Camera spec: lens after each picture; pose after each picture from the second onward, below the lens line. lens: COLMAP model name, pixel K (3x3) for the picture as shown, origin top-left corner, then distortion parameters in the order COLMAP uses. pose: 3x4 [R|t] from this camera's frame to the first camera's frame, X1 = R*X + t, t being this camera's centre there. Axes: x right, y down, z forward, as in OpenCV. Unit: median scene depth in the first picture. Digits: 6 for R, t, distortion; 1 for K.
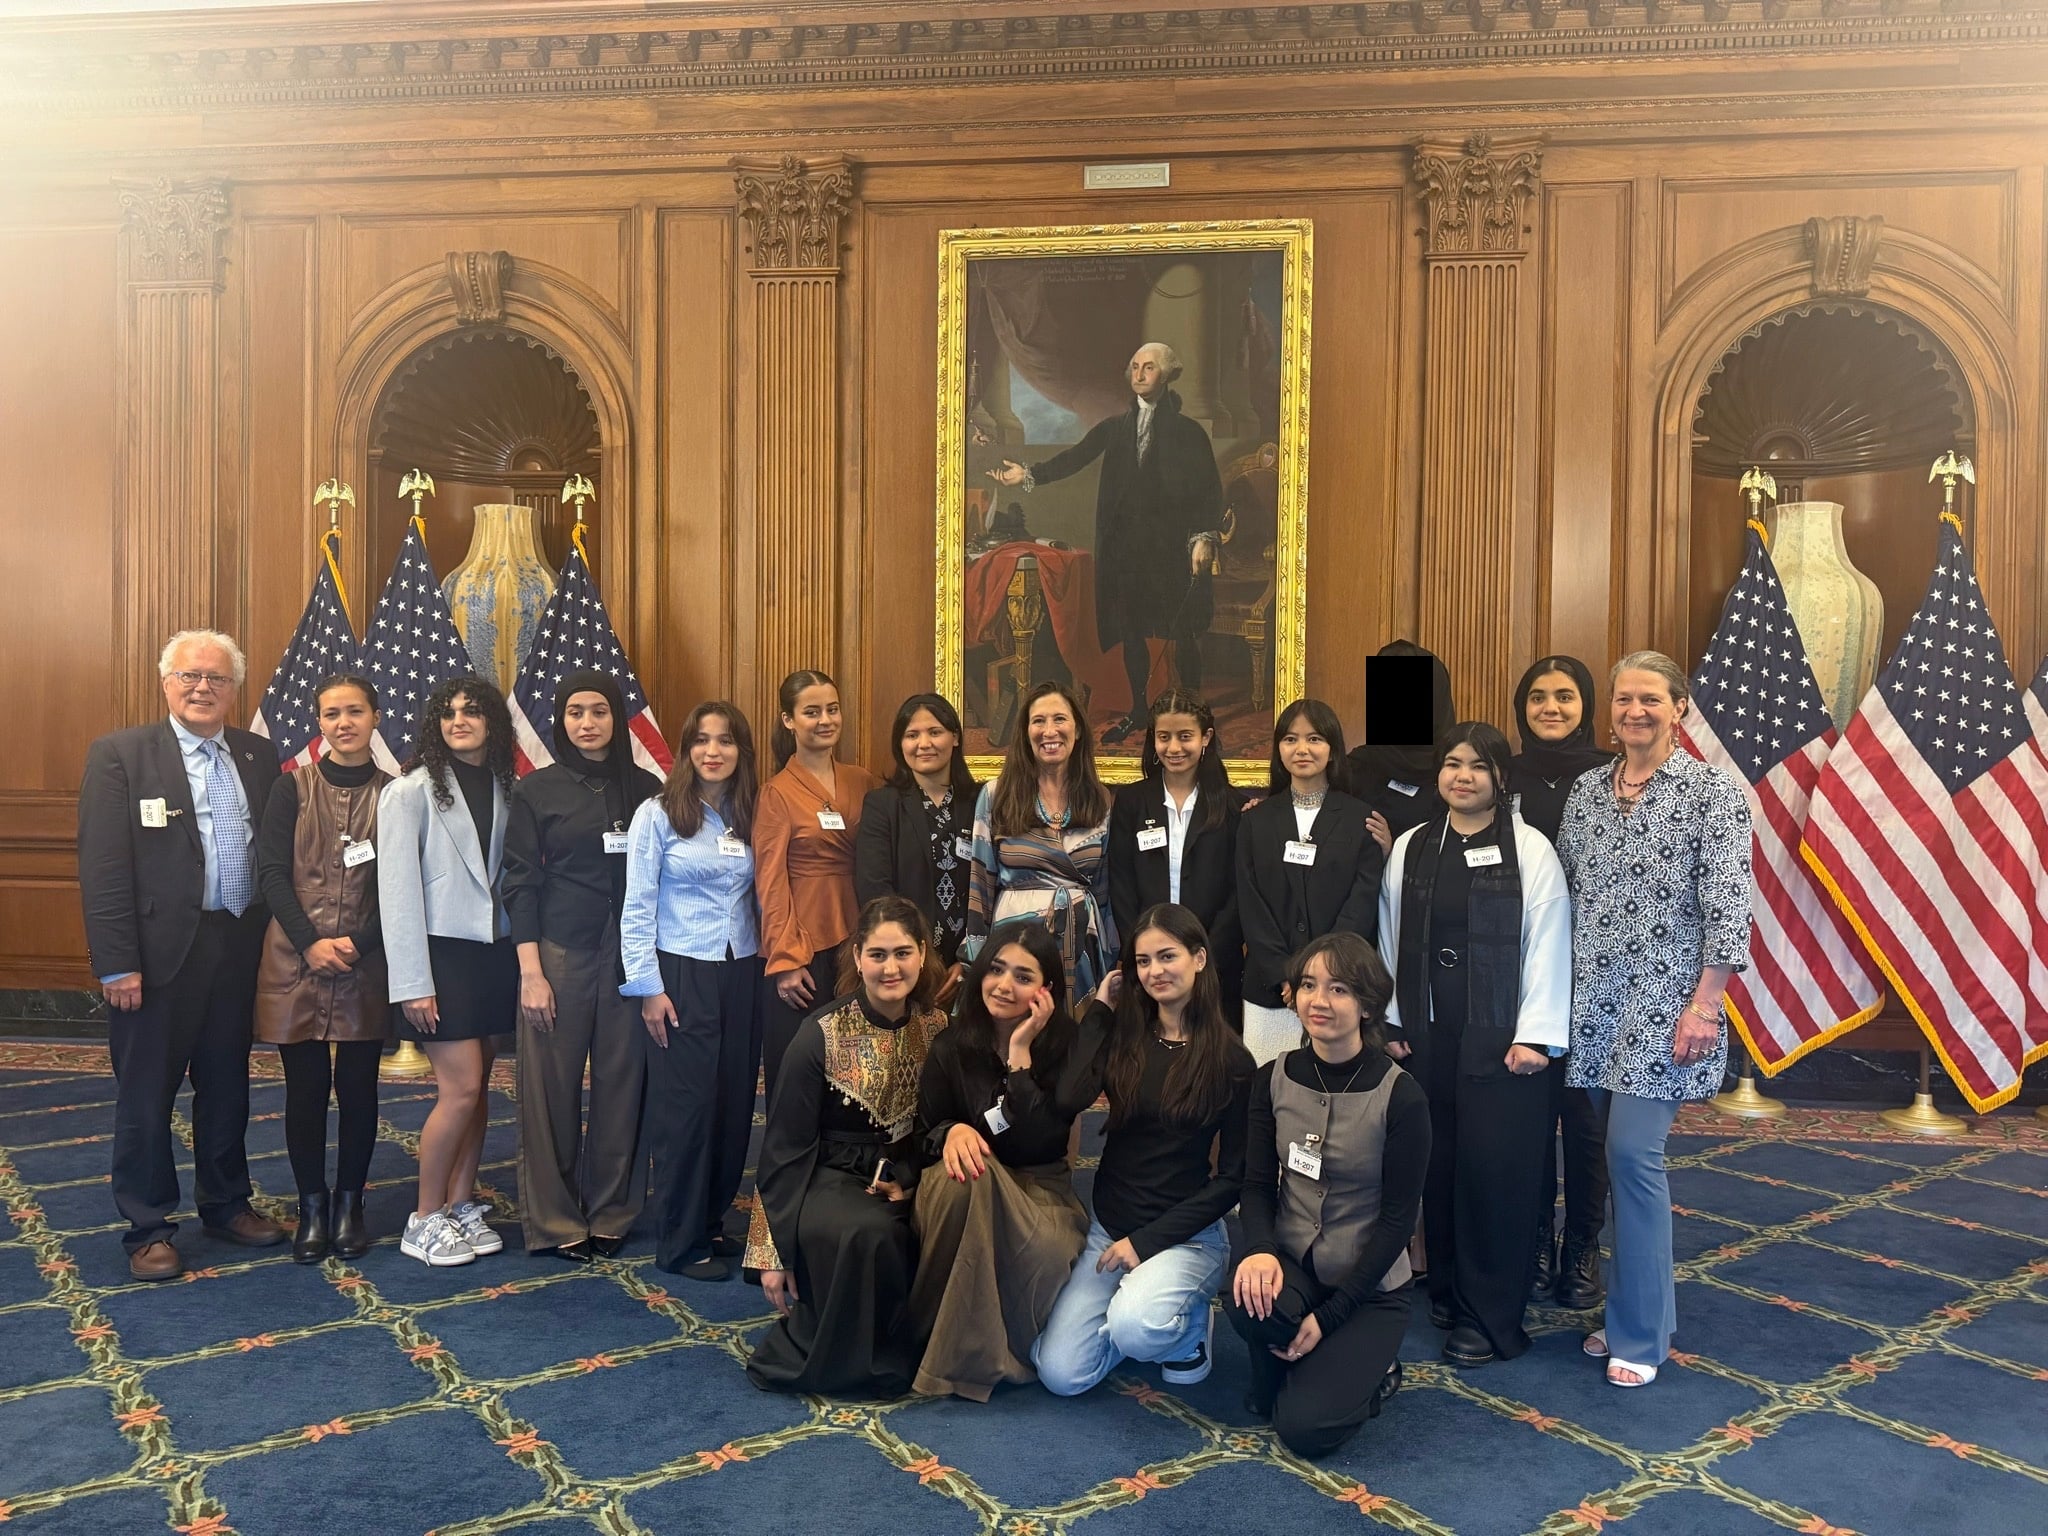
lens RADIAL K [[1495.0, 0, 1008.8], [0, 1495.0, 779.0], [0, 0, 1]] dist [0.043893, -0.021465]
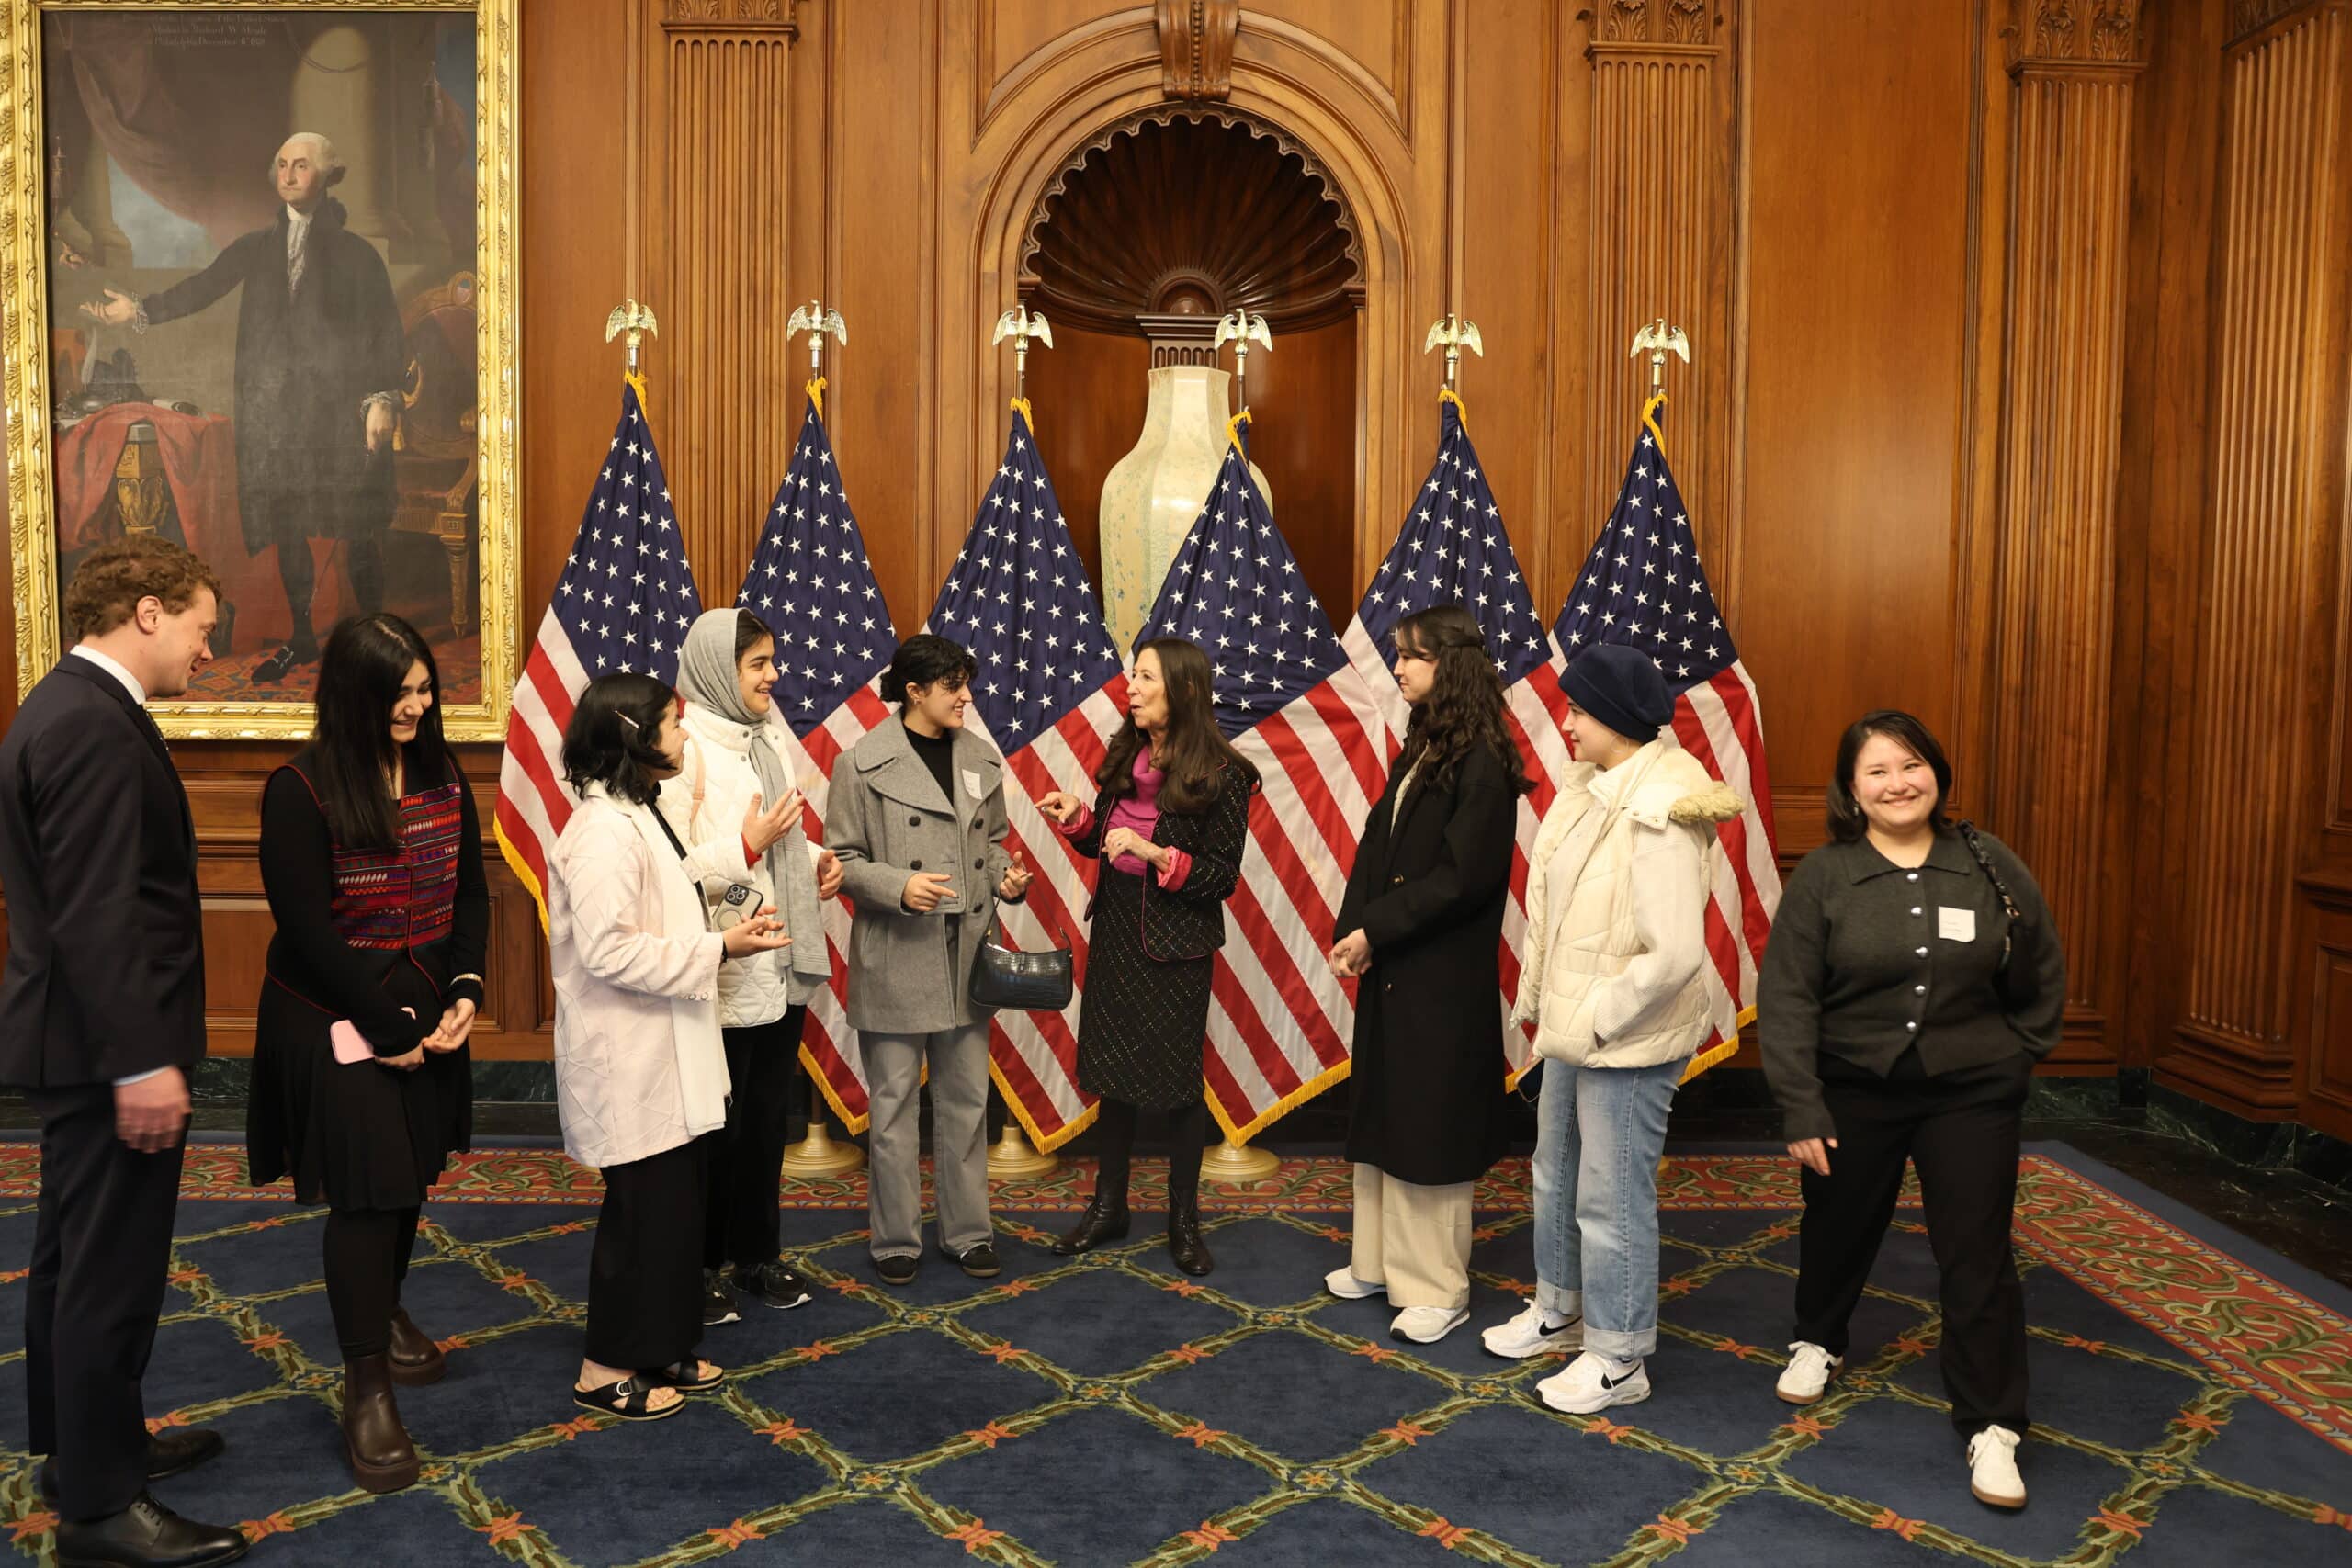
lens RADIAL K [[1643.8, 0, 1174.2], [0, 1643.8, 768.9], [0, 0, 1]] dist [-0.048415, 0.031958]
pose [[0.992779, -0.009360, 0.119594, 0.418695], [0.006210, 0.999625, 0.026685, 0.000209], [-0.119798, -0.025750, 0.992464, 0.161427]]
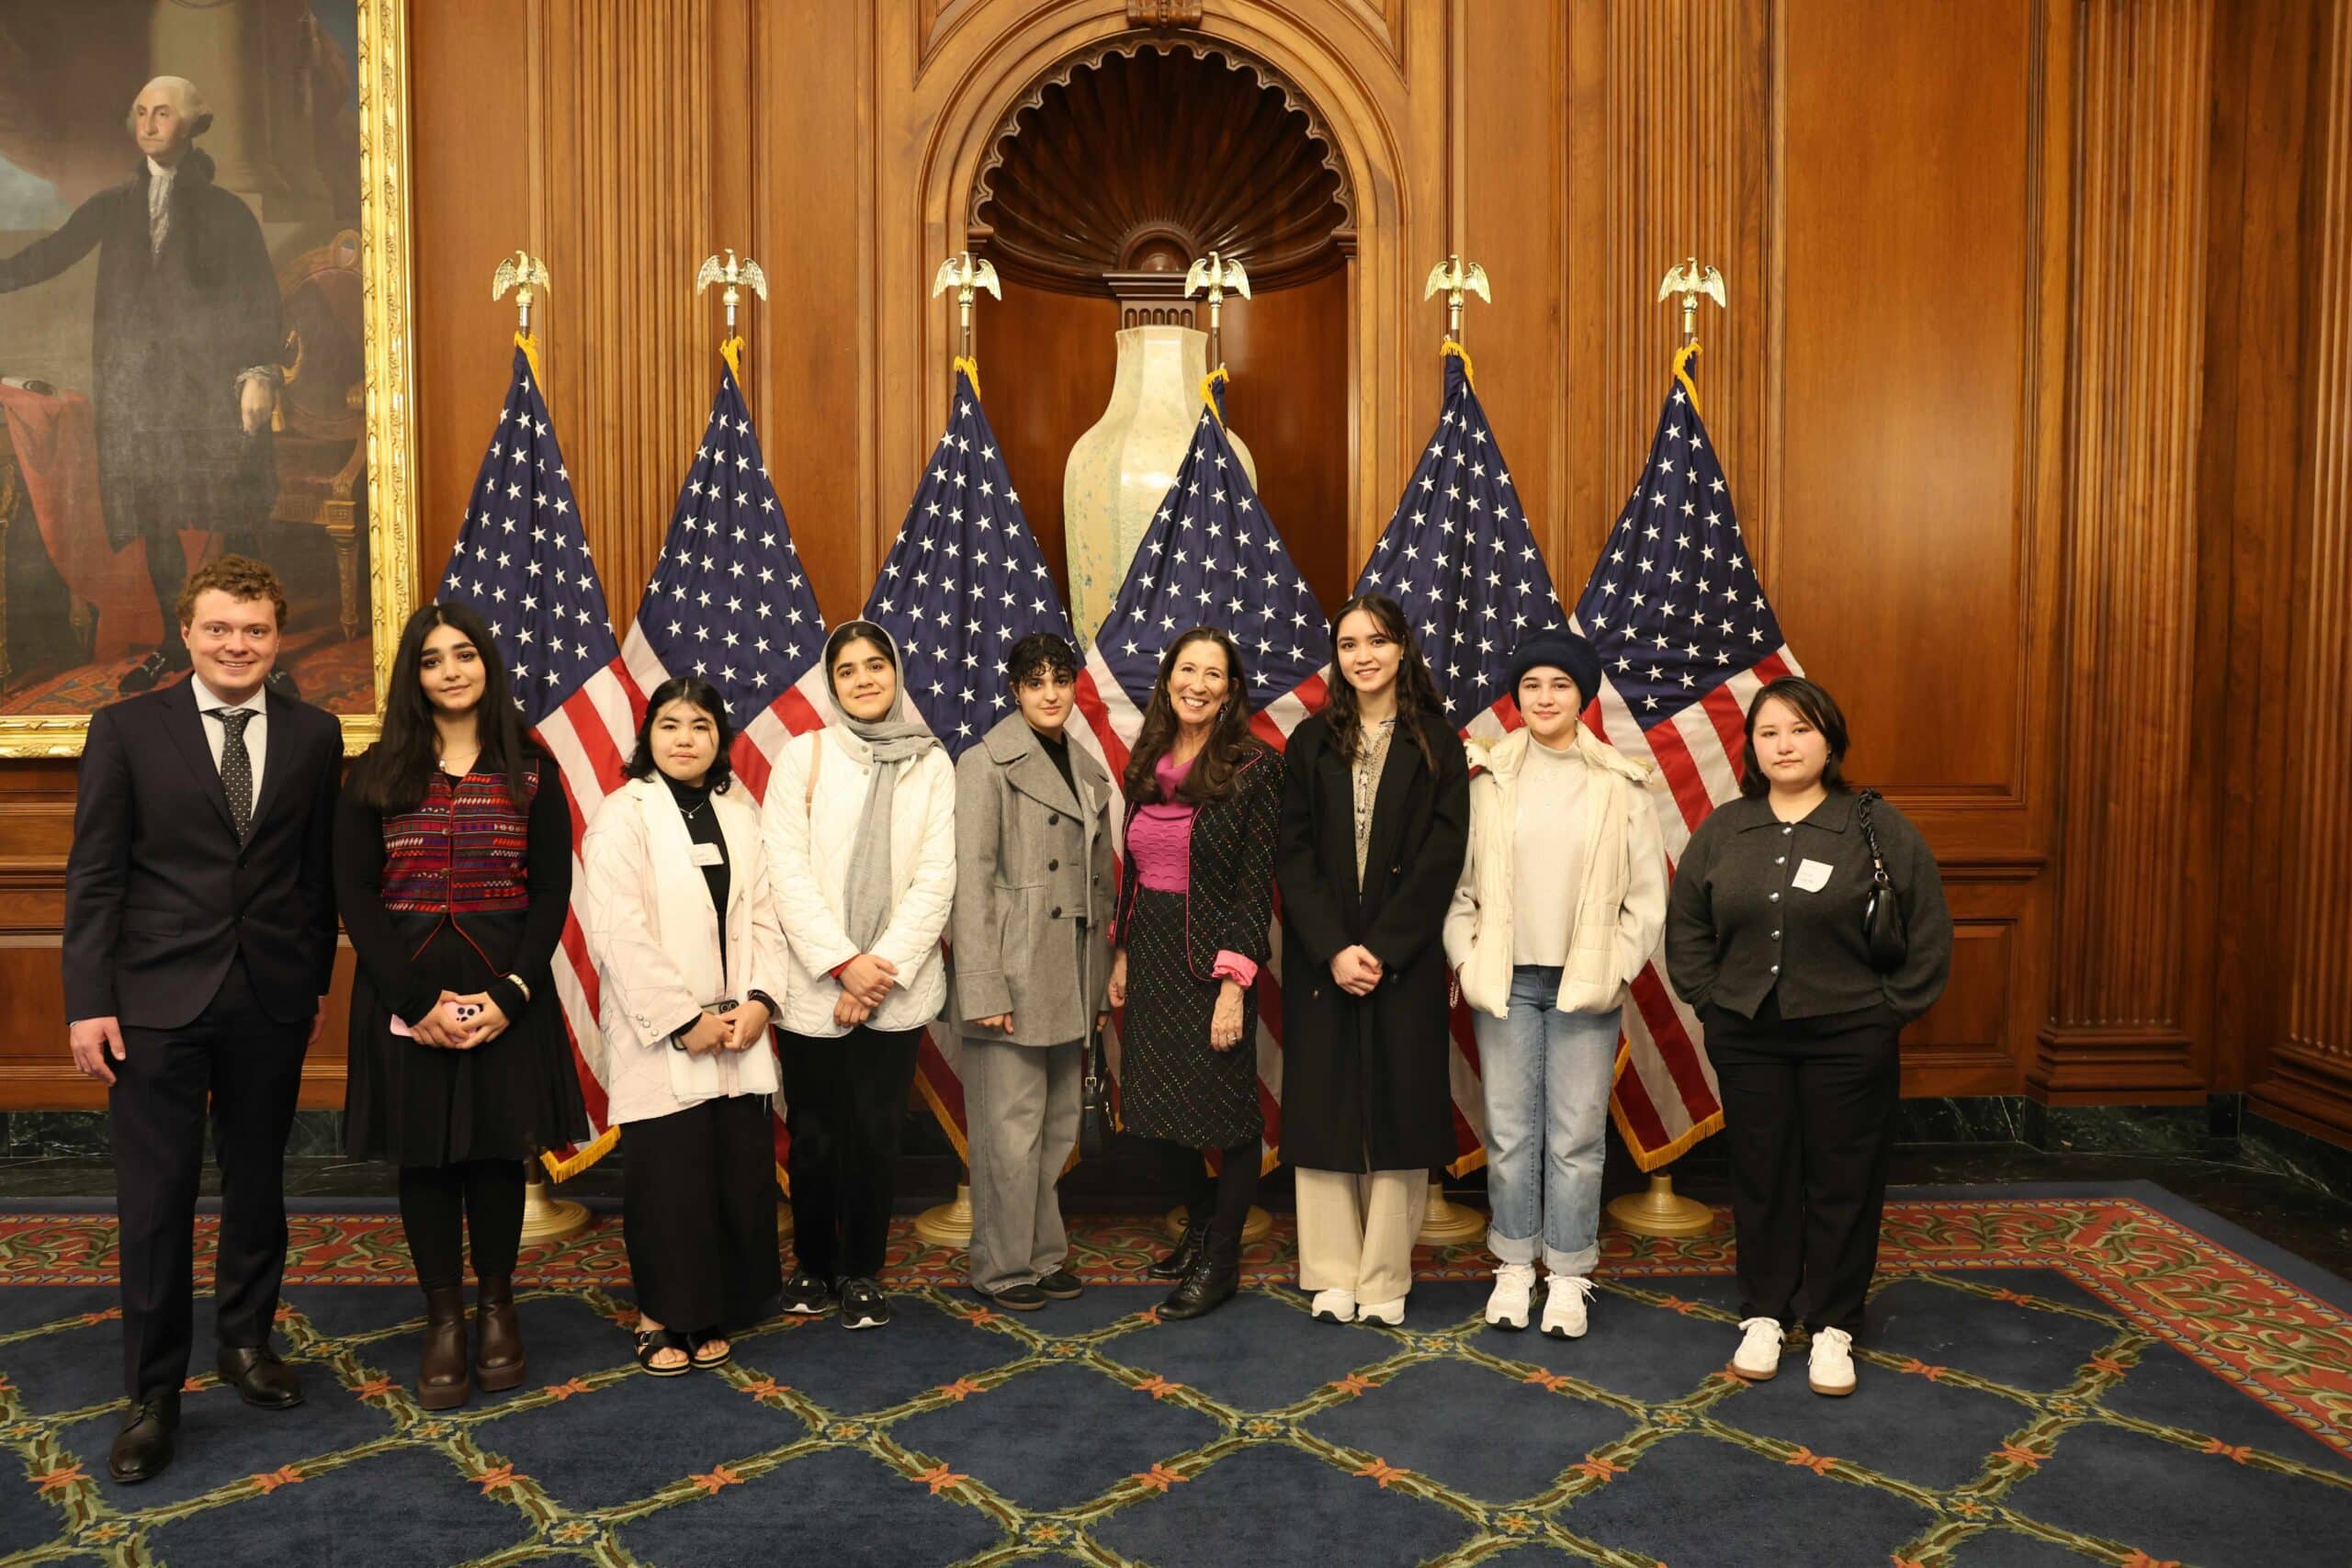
lens RADIAL K [[1643.8, 0, 1173.3], [0, 1643.8, 774.9], [0, 0, 1]] dist [-0.048415, 0.031958]
pose [[0.992658, -0.022974, 0.118750, 0.439783], [0.019530, 0.999356, 0.030086, -0.000157], [-0.119364, -0.027546, 0.992468, 0.245003]]
